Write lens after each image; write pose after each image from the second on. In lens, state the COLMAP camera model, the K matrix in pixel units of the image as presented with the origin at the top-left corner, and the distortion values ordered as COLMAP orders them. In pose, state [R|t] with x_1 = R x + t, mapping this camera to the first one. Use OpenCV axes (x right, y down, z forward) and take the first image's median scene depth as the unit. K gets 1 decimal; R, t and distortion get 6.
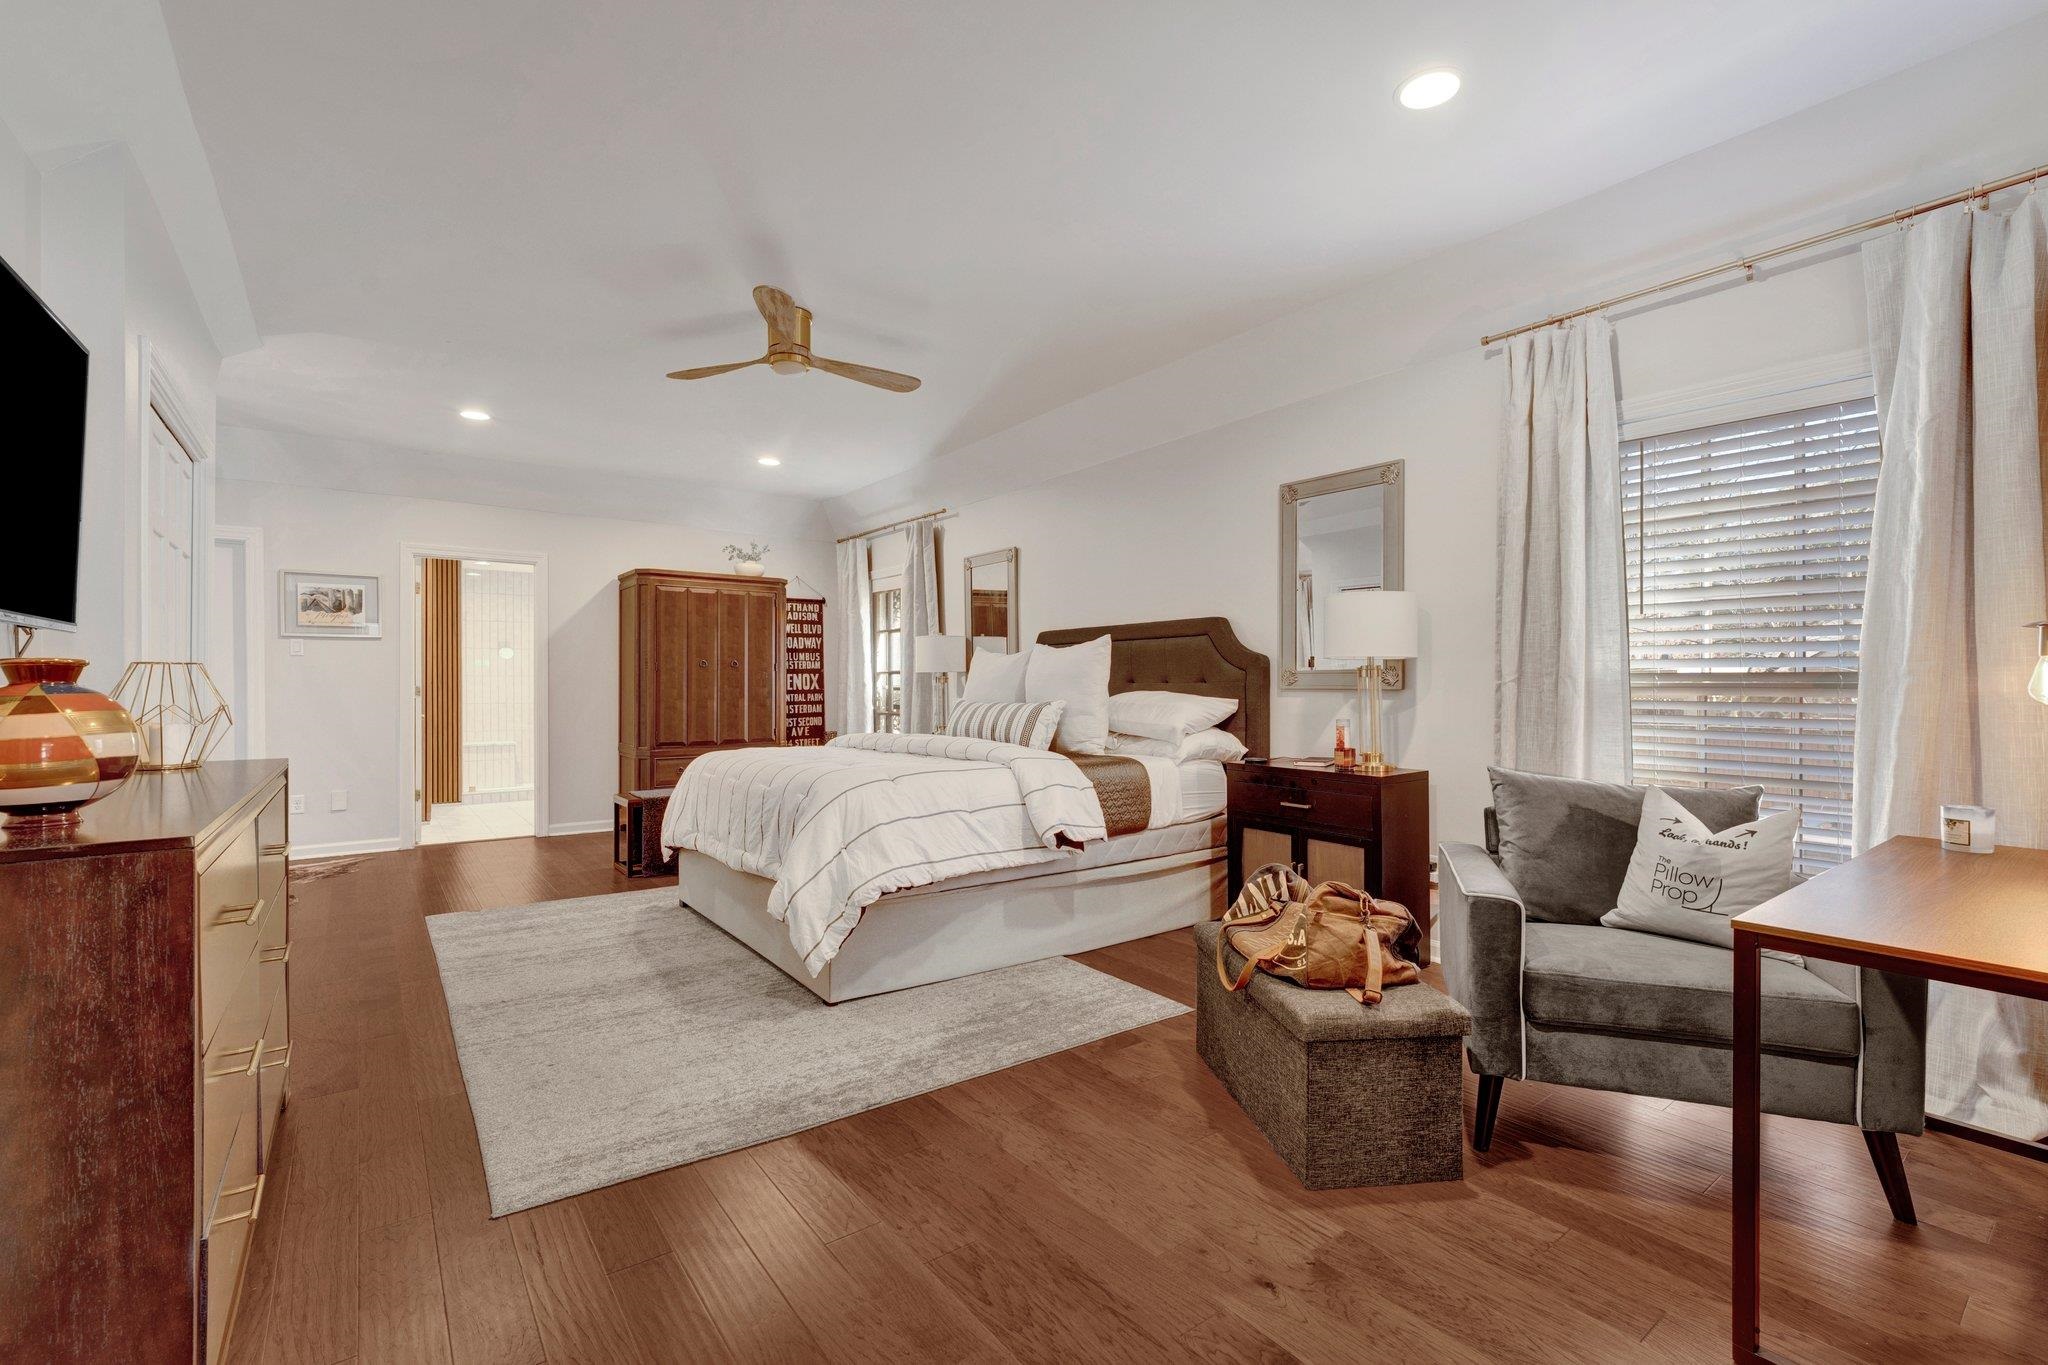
lens RADIAL K [[883.5, 0, 1012.5], [0, 883.5, 684.3], [0, 0, 1]] dist [-0.005271, 0.000245]
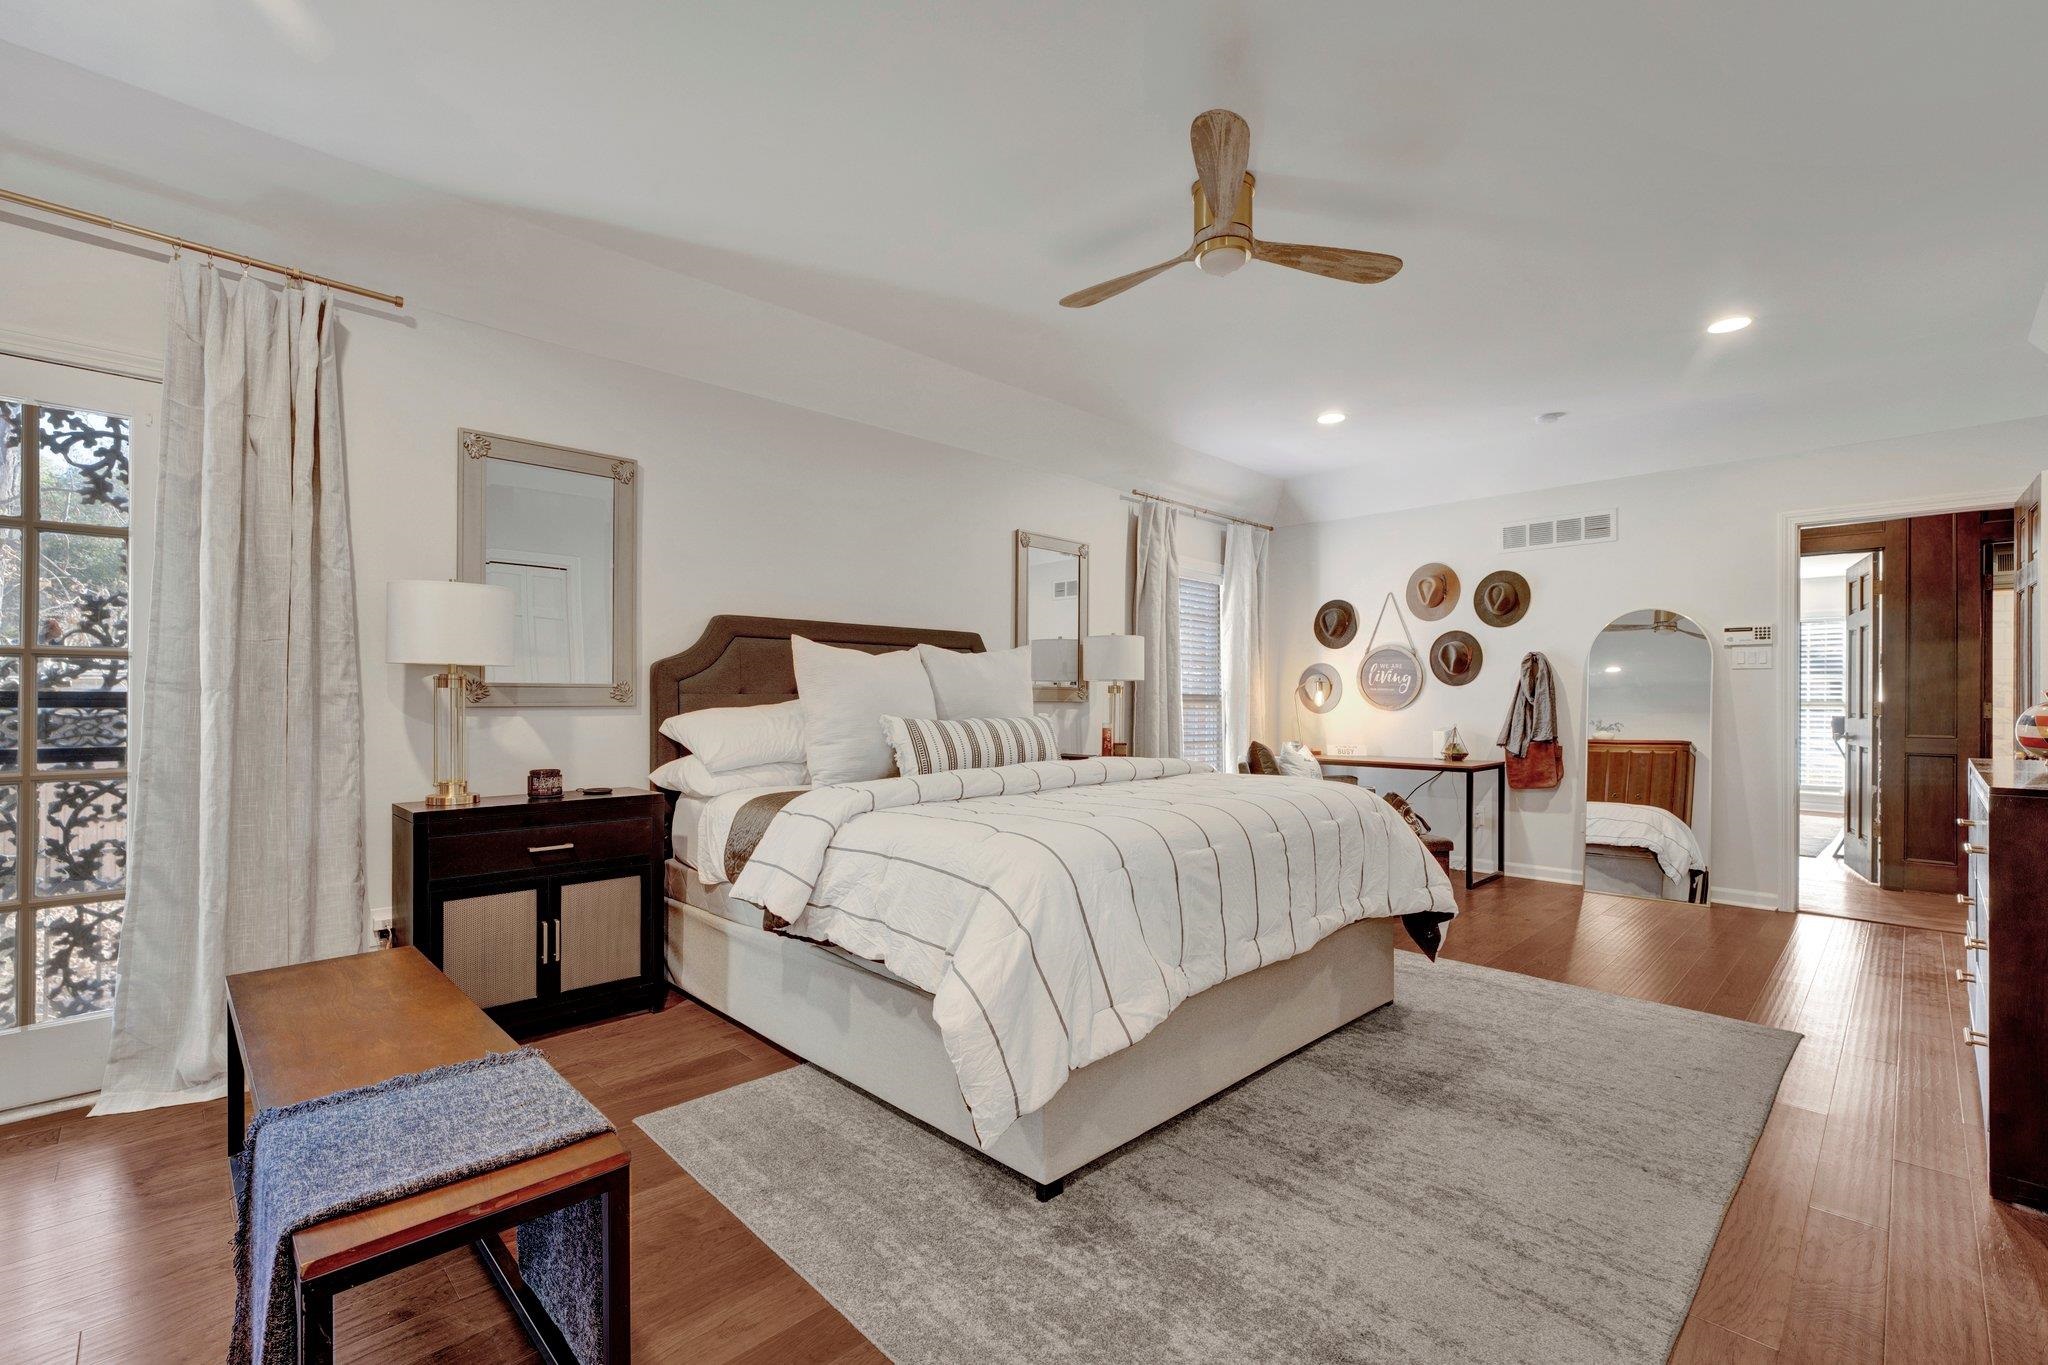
lens RADIAL K [[883.5, 0, 1013.3], [0, 883.5, 700.0], [0, 0, 1]] dist [-0.005271, 0.000245]
pose [[-0.132785, -0.000577, 0.991145, -0.883748], [-0.005310, 0.999986, -0.000129, 0.002231], [-0.991131, -0.005280, -0.132786, 1.175724]]
